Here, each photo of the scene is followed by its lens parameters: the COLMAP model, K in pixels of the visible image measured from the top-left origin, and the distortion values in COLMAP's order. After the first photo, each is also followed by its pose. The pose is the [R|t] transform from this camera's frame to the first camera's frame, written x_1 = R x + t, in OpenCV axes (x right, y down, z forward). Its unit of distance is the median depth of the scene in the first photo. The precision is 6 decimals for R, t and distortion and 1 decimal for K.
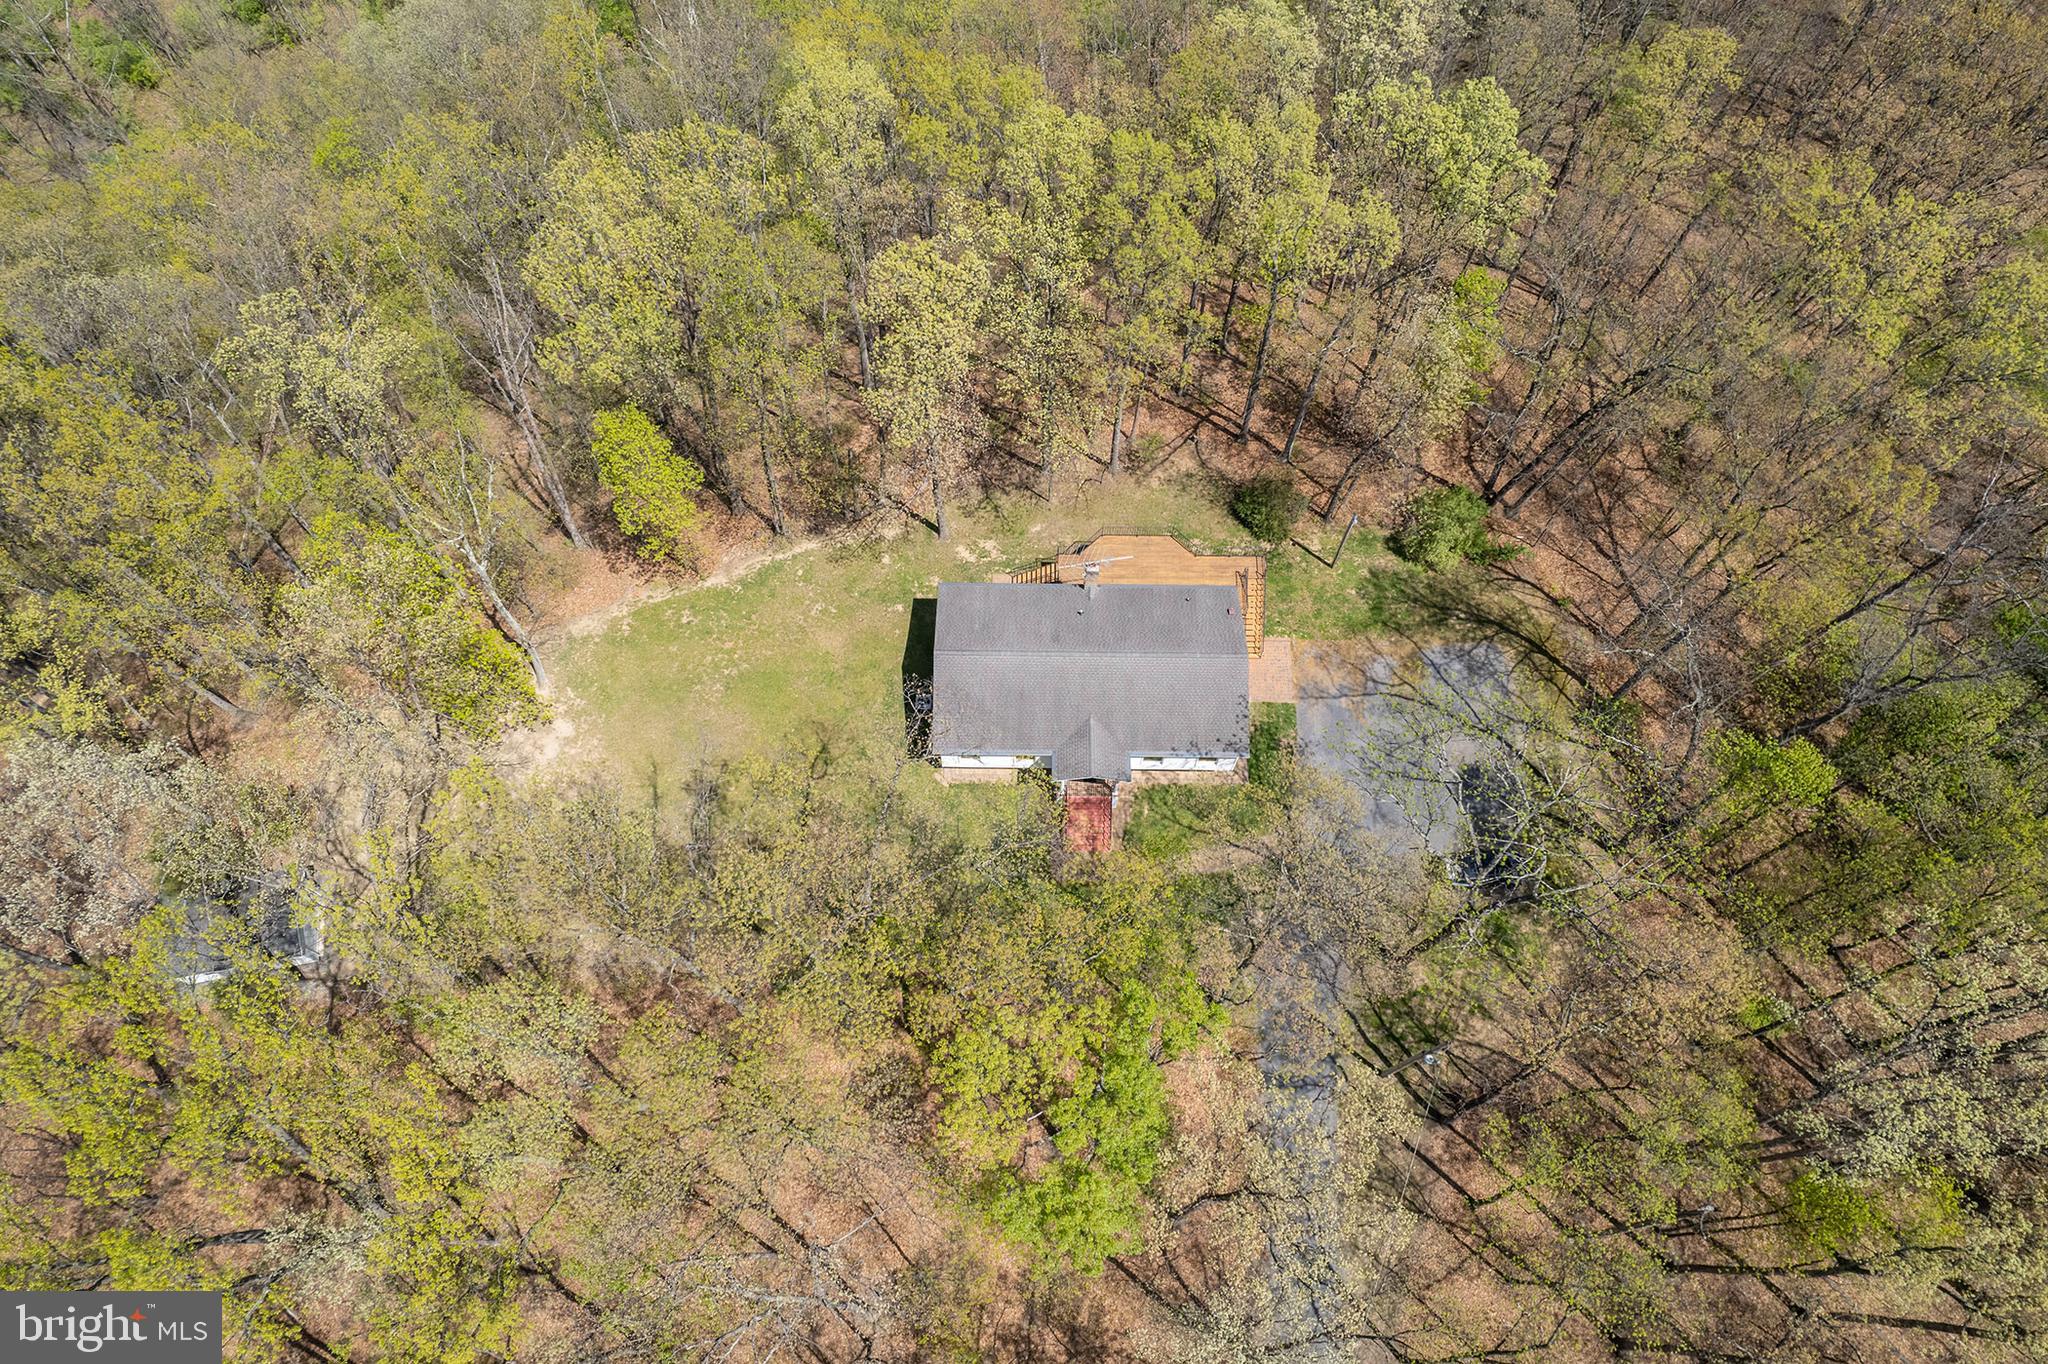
lens RADIAL K [[1323.3, 0, 1009.2], [0, 1323.3, 679.2], [0, 0, 1]] dist [-0.082297, 0.067639]
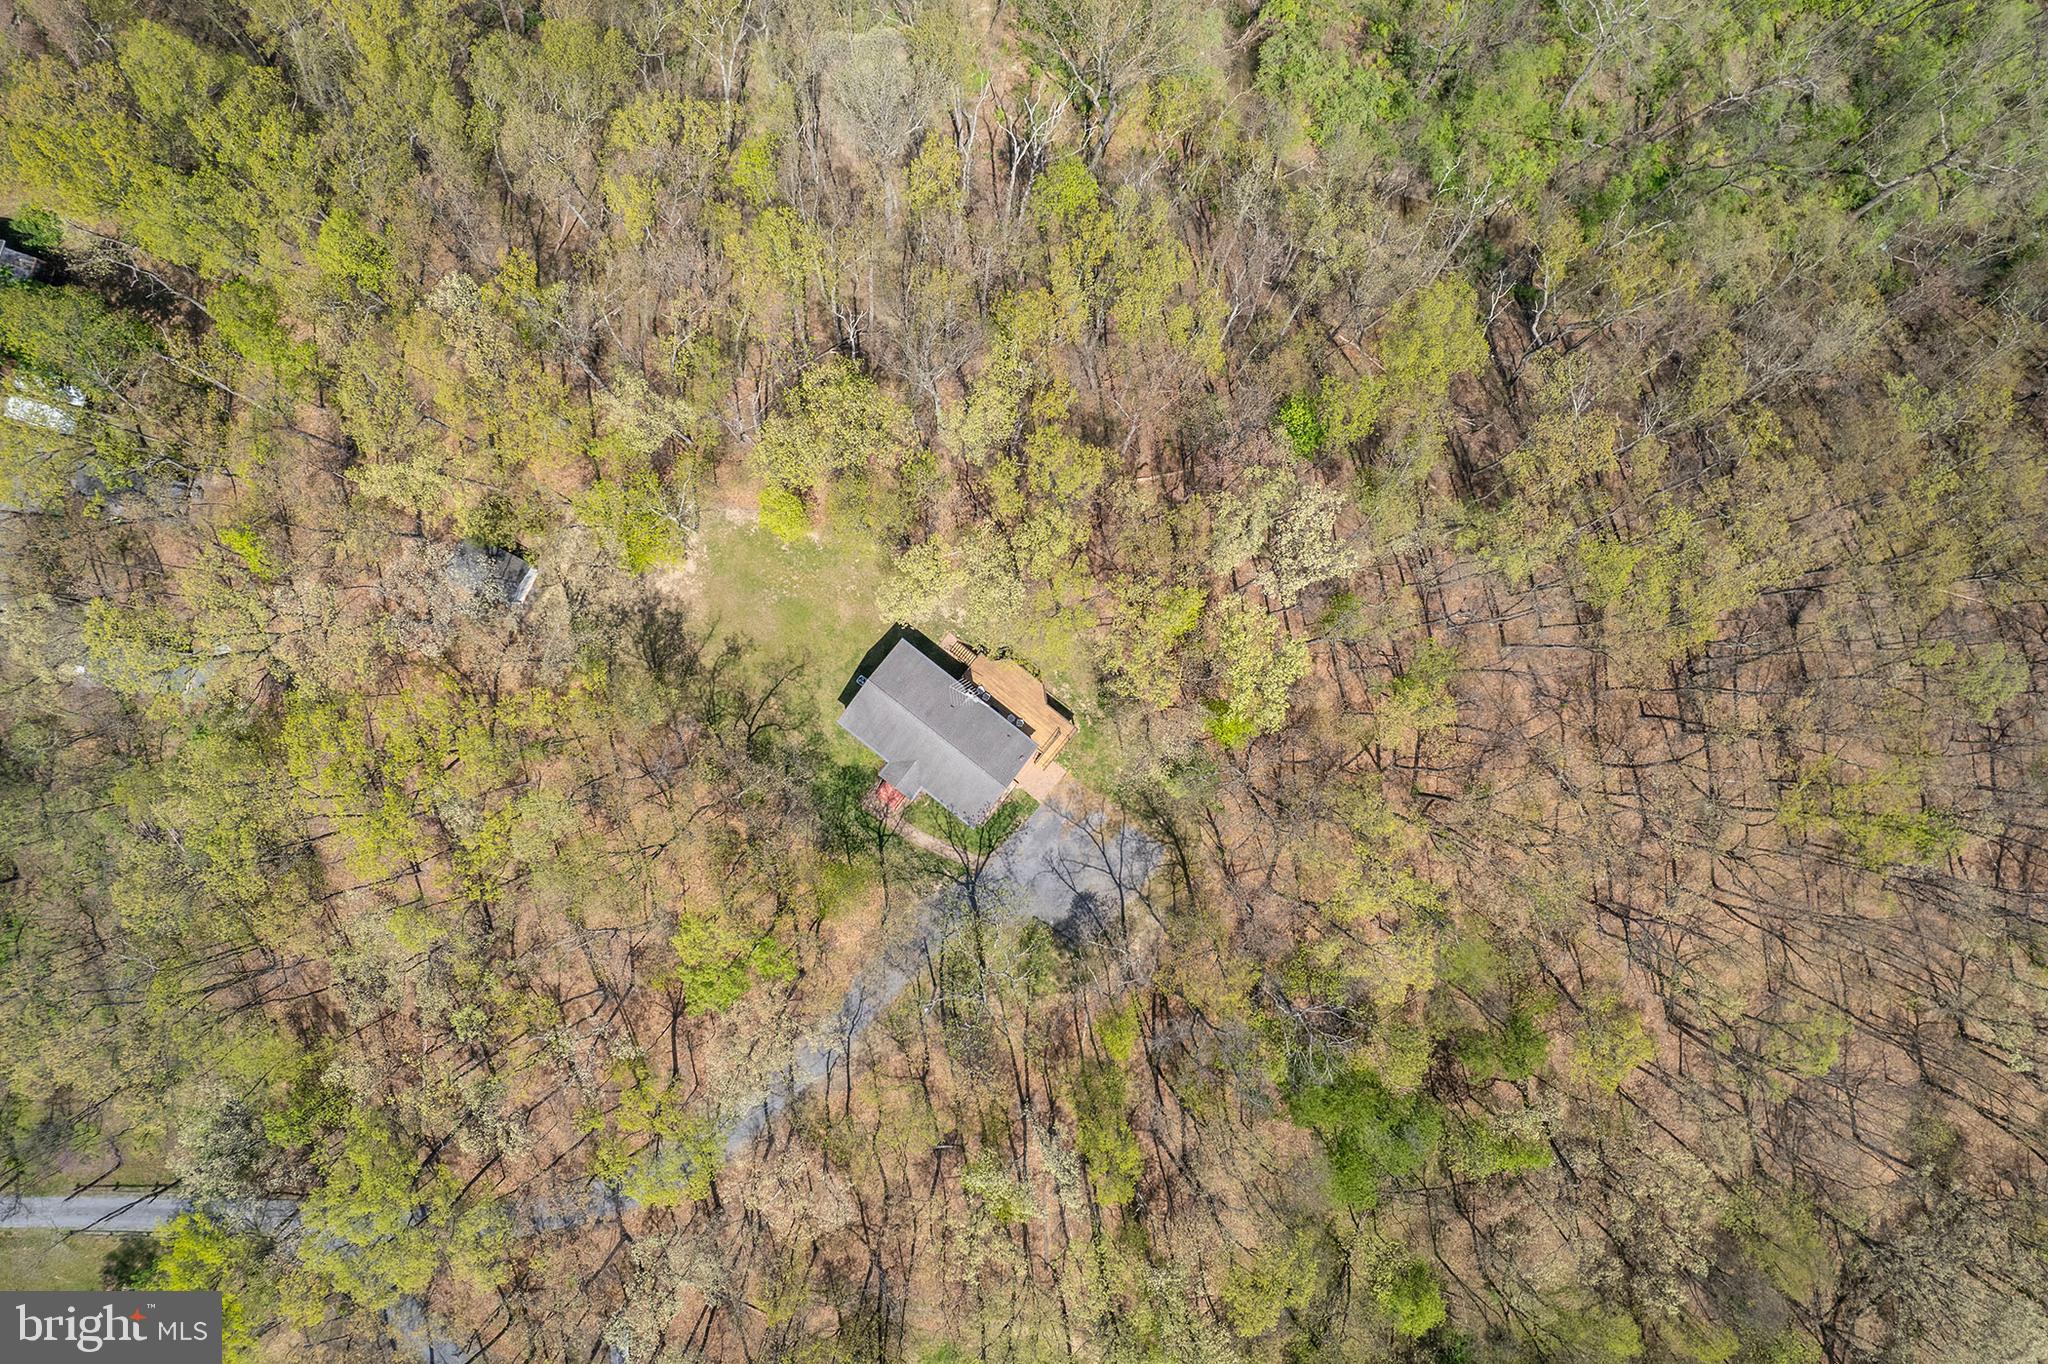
lens RADIAL K [[1323.3, 0, 1009.2], [0, 1323.3, 679.2], [0, 0, 1]] dist [-0.082297, 0.067639]
pose [[0.793869, 0.608087, 0.001482, 0.082263], [-0.555826, 0.724649, 0.407359, -0.764262], [0.246636, -0.324214, 0.913267, -0.519601]]
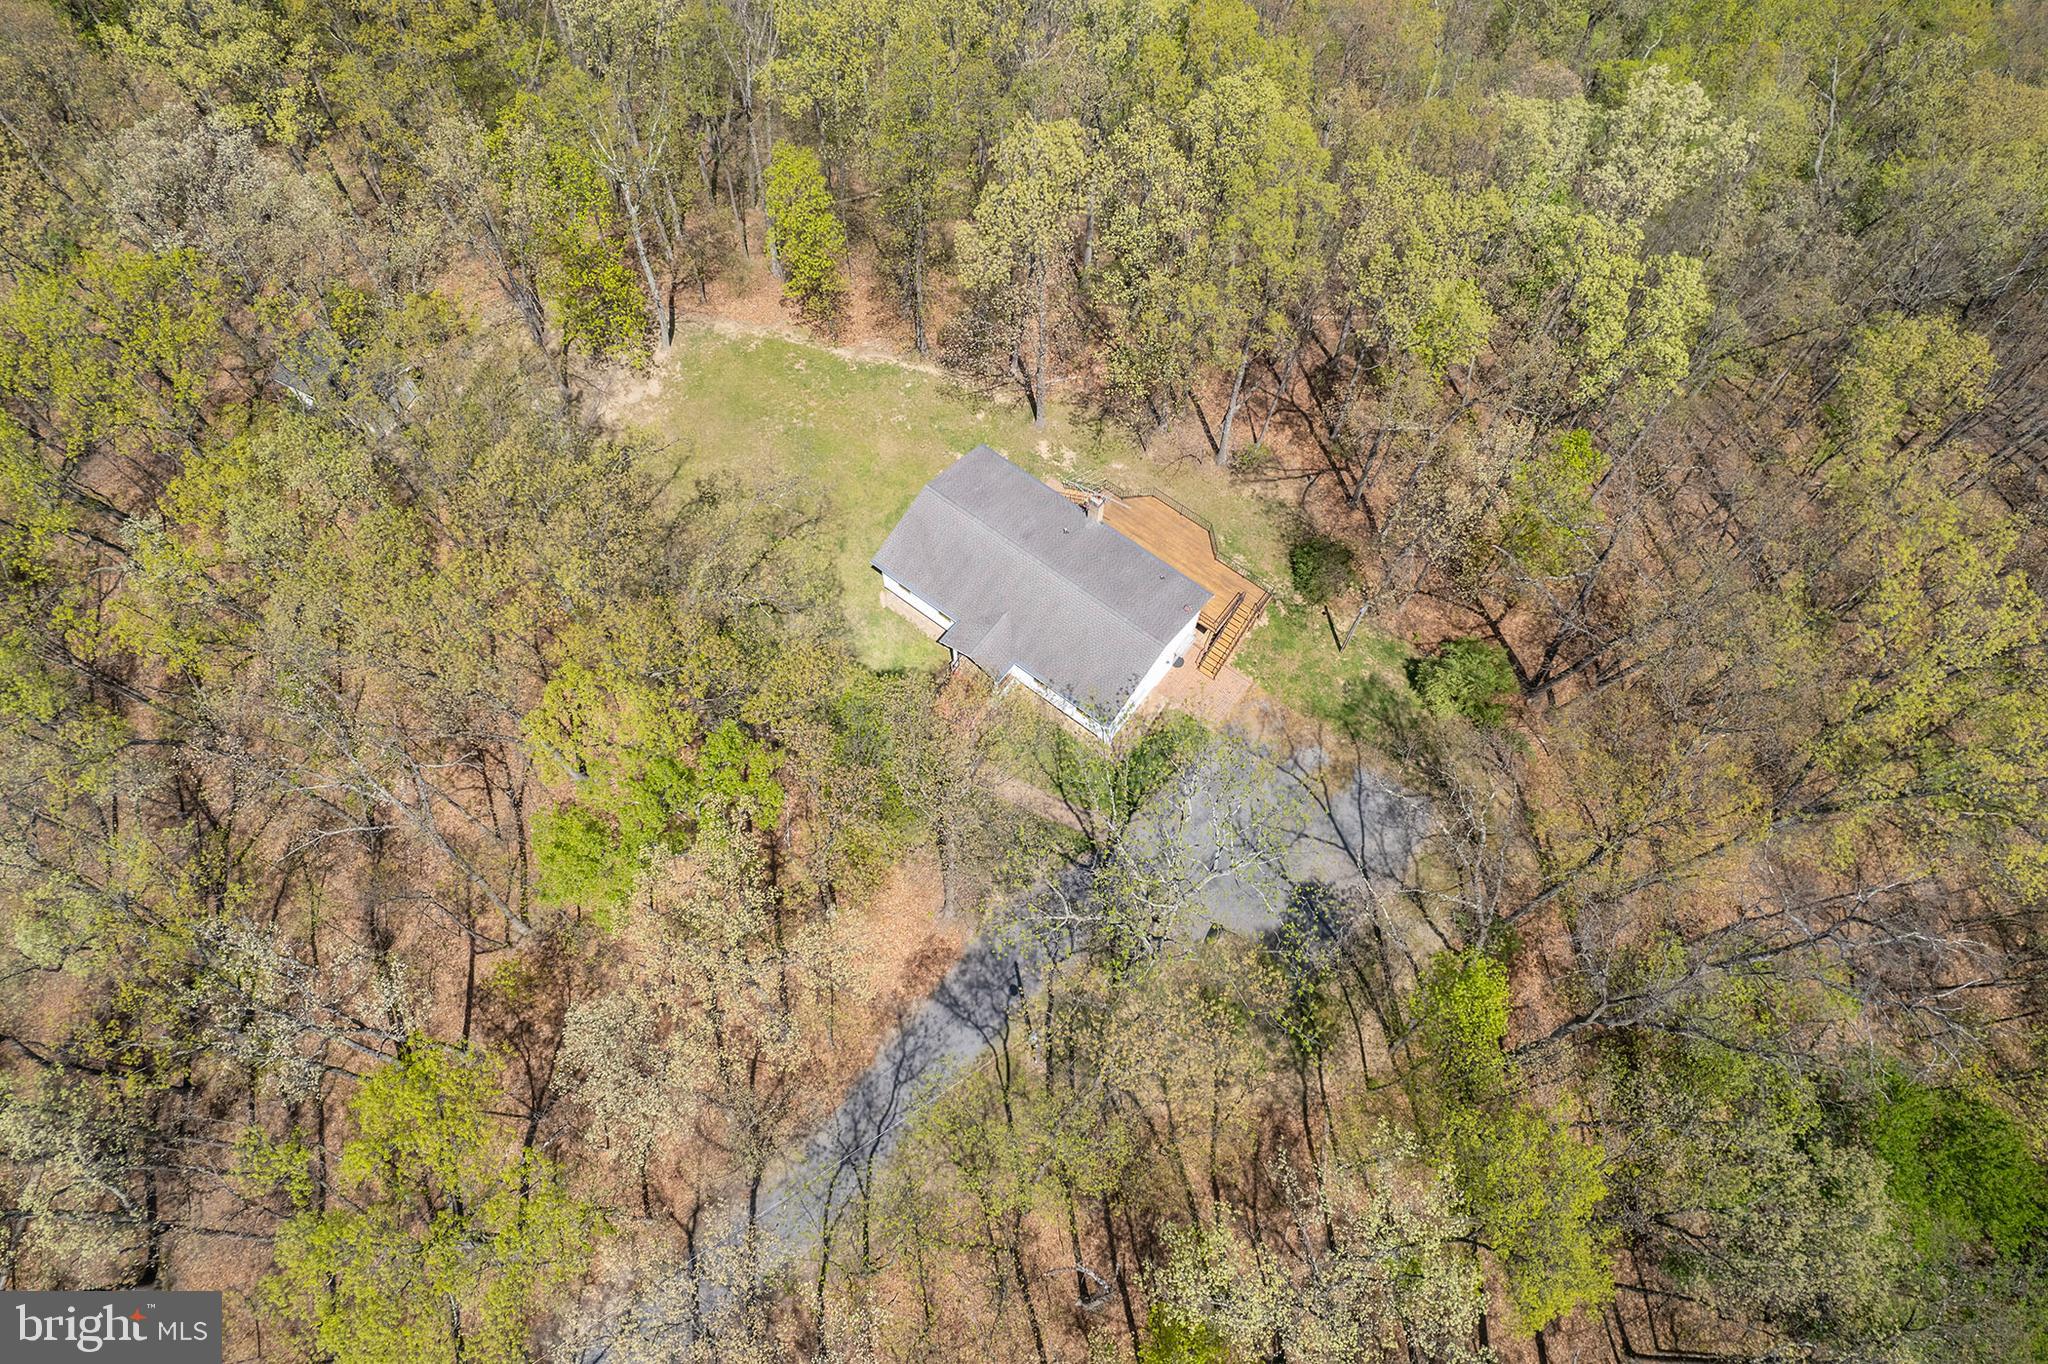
lens RADIAL K [[1323.3, 0, 1009.2], [0, 1323.3, 679.2], [0, 0, 1]] dist [-0.082297, 0.067639]
pose [[0.798929, 0.548046, -0.247706, 0.313115], [-0.547665, 0.833152, 0.076947, -0.008296], [0.248547, 0.074185, 0.965775, -0.007007]]
